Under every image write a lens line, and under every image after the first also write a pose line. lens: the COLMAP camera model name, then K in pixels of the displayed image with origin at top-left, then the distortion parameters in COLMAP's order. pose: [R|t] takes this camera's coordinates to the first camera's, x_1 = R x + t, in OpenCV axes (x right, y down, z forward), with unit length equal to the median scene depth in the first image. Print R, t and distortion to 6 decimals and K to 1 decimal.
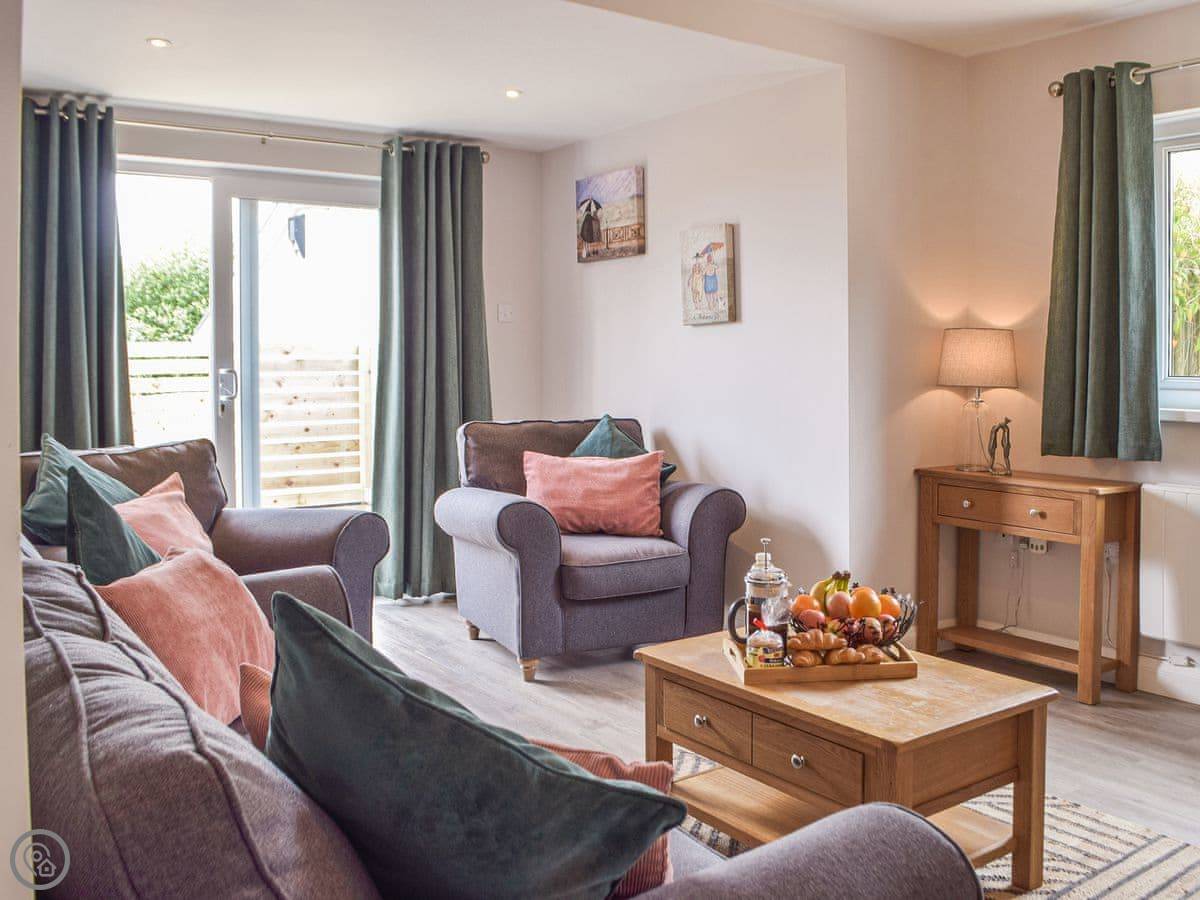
lens RADIAL K [[1129.0, 0, 721.5], [0, 1129.0, 394.7], [0, 0, 1]] dist [-0.071897, 0.001428]
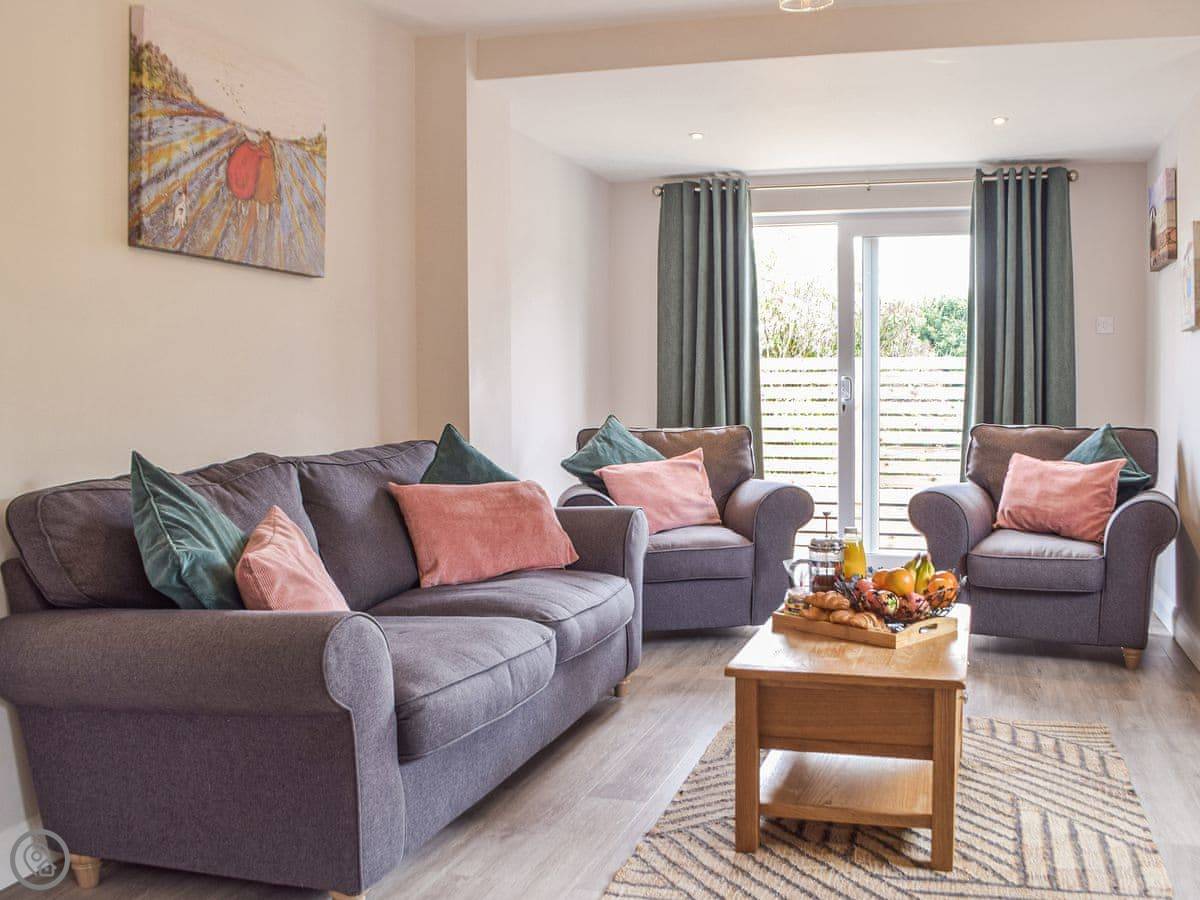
lens RADIAL K [[1071.9, 0, 600.0], [0, 1071.9, 450.0], [0, 0, 1]] dist [-0.083613, 0.016377]
pose [[0.599481, 0.056806, -0.798370, 0.416080], [-0.028023, 0.998356, 0.049994, 0.008411], [0.799898, -0.007597, 0.600088, 0.081112]]
